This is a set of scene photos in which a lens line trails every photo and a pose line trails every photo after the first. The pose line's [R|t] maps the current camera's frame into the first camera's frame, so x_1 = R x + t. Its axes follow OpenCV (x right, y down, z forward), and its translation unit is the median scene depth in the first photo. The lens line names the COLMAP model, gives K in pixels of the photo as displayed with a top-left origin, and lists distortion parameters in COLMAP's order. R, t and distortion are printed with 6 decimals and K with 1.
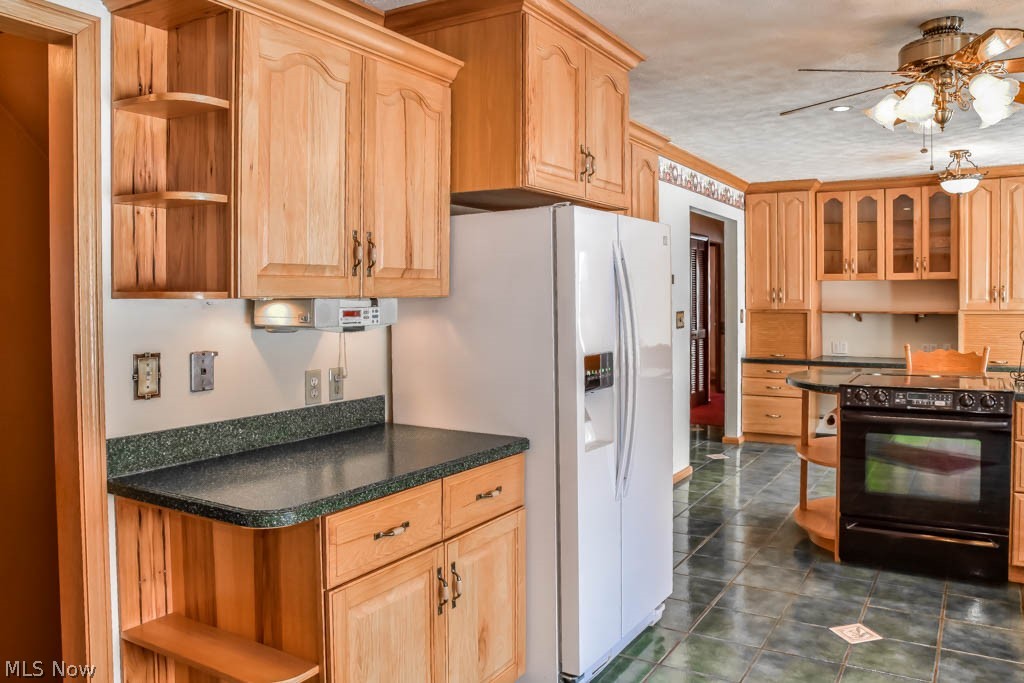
lens RADIAL K [[758.0, 0, 509.6], [0, 758.0, 371.6], [0, 0, 1]] dist [-0.029251, -0.001816]
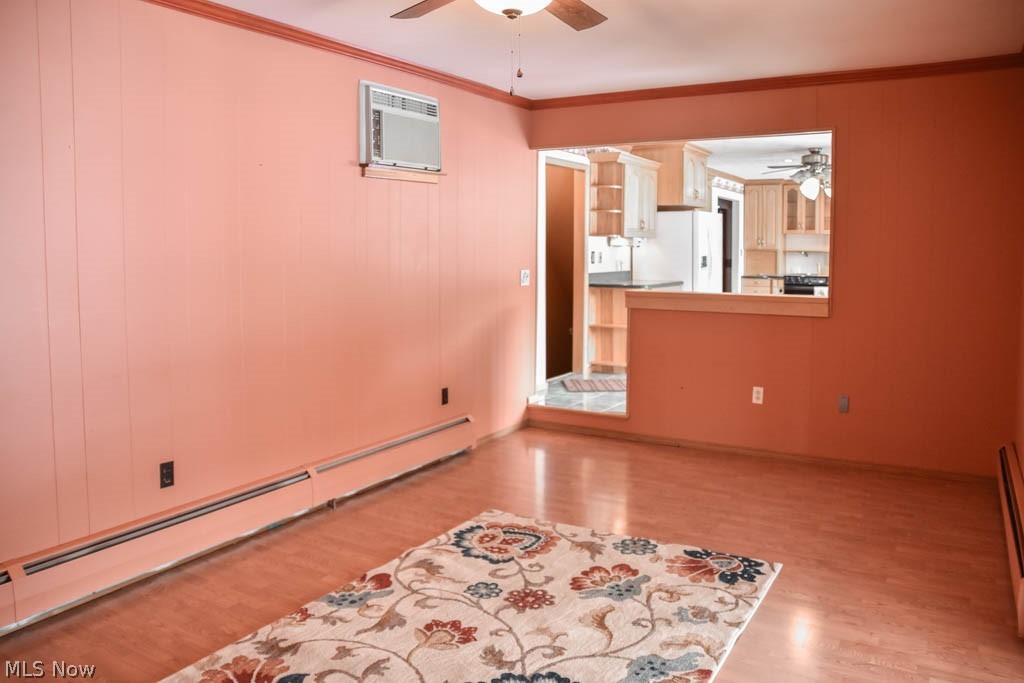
lens RADIAL K [[793.8, 0, 518.2], [0, 793.8, 315.9], [0, 0, 1]] dist [-0.006121, -0.001228]
pose [[0.999074, 0.012592, 0.041130, -0.338949], [-0.012267, 0.999892, -0.008138, 0.111747], [-0.041228, 0.007626, 0.999121, -0.979254]]
